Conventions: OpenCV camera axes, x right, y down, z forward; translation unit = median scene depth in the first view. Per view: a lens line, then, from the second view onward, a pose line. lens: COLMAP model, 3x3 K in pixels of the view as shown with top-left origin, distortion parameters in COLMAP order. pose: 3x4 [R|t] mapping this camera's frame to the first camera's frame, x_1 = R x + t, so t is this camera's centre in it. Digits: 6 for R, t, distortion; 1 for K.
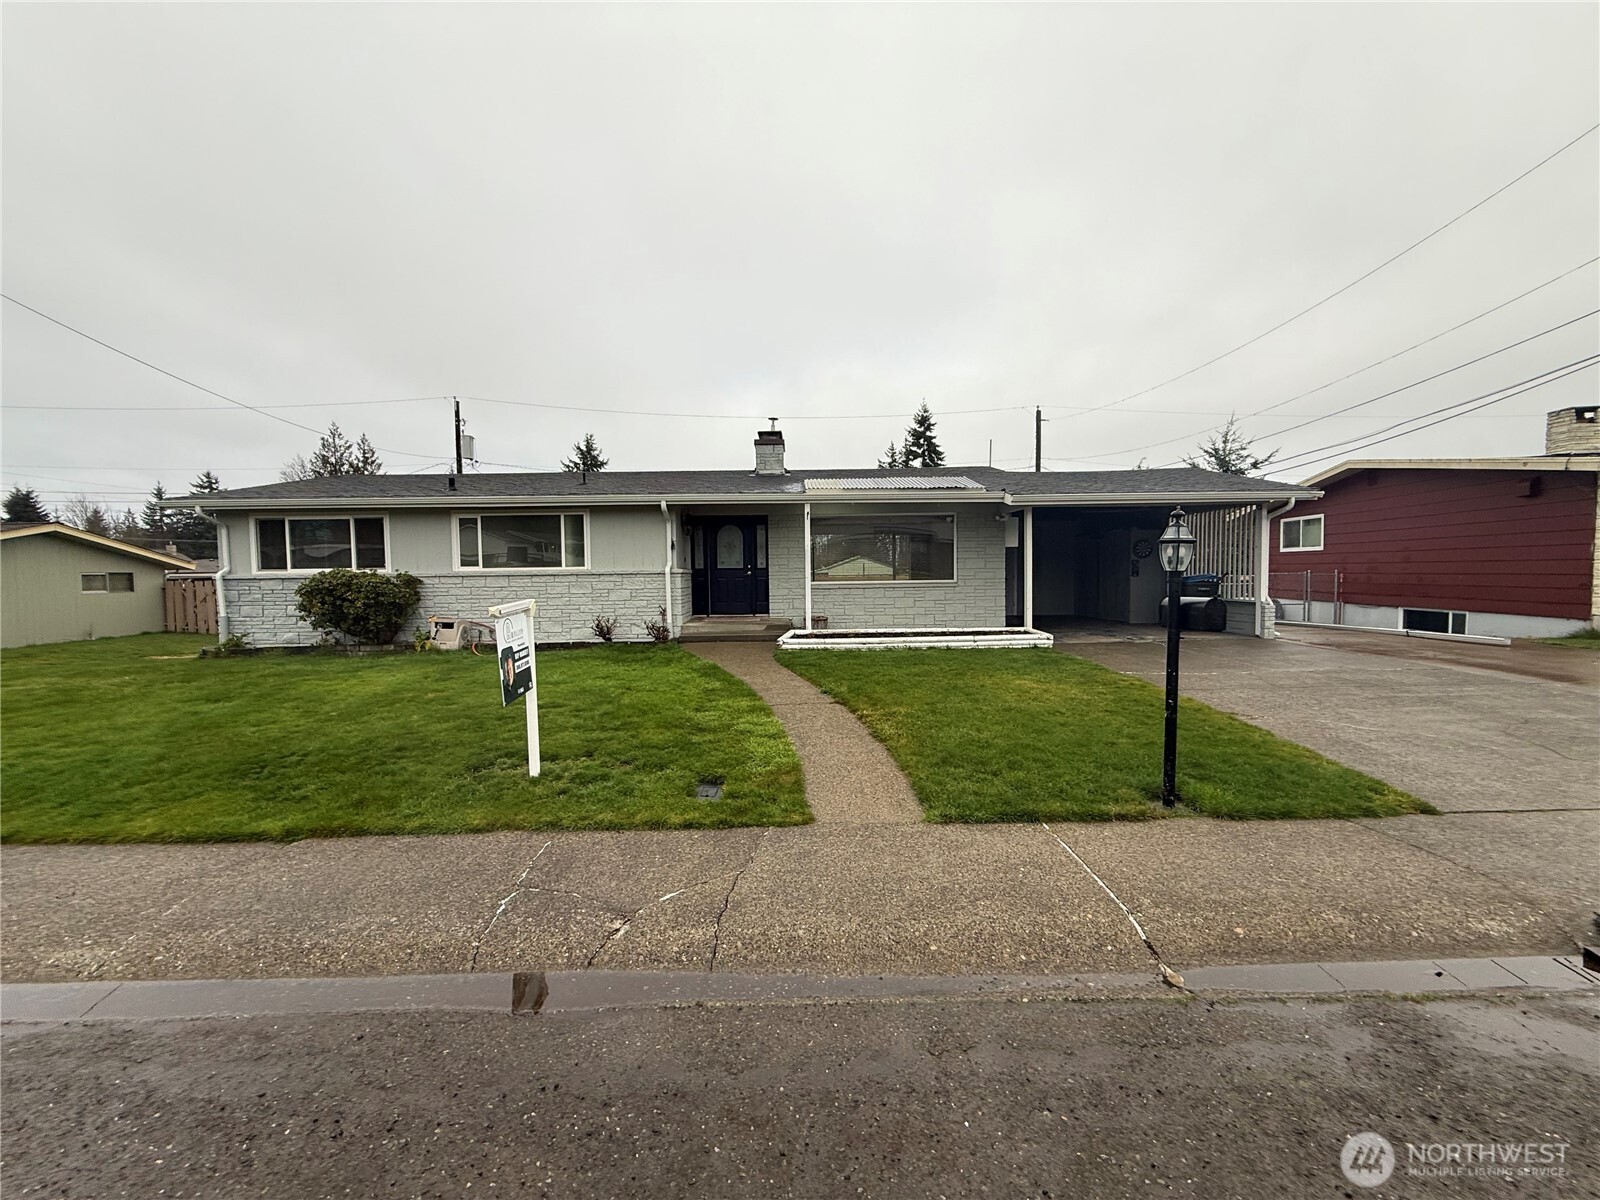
lens RADIAL K [[635.9, 0, 792.2], [0, 635.9, 598.8], [0, 0, 1]] dist [0.002166, 0.000067]
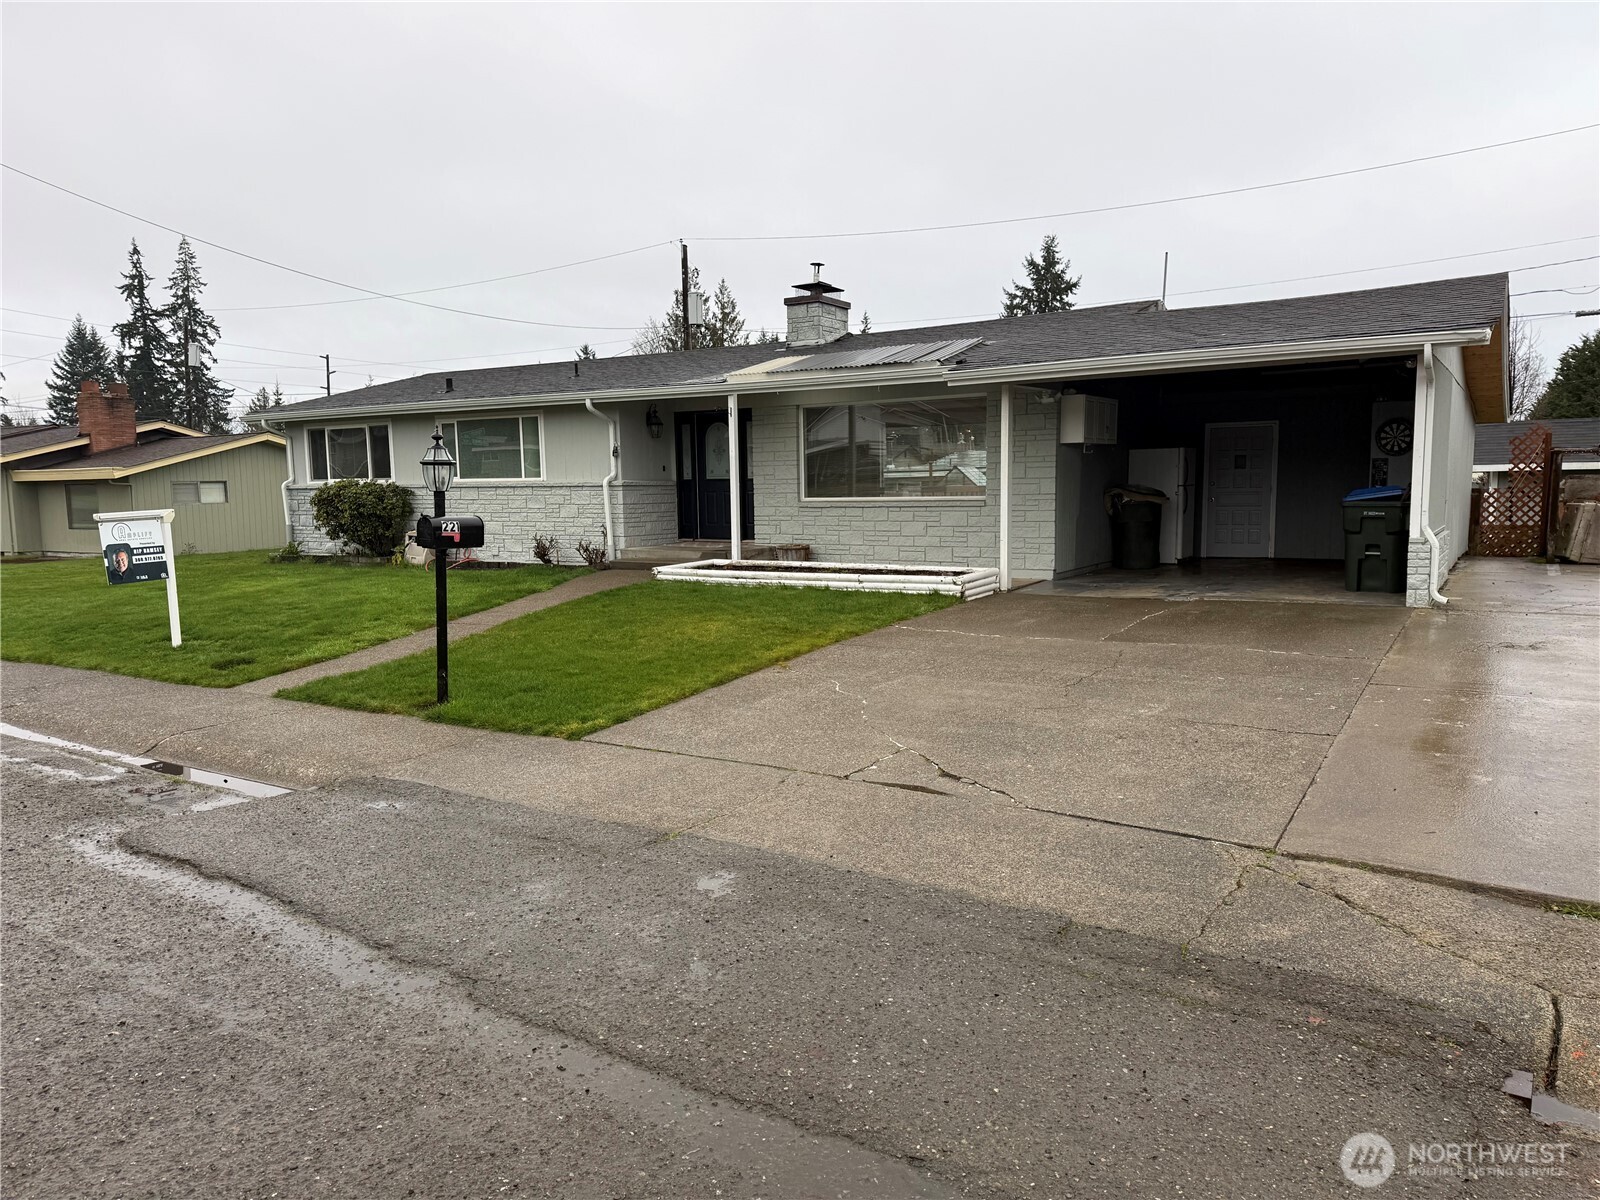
lens RADIAL K [[1133.1, 0, 803.5], [0, 1133.1, 611.9], [0, 0, 1]] dist [0.081361, -0.007201]
pose [[0.826664, 0.064086, -0.559035, 0.858861], [-0.020026, 0.996215, 0.084590, -0.006232], [0.562340, -0.058732, 0.824818, -0.096290]]
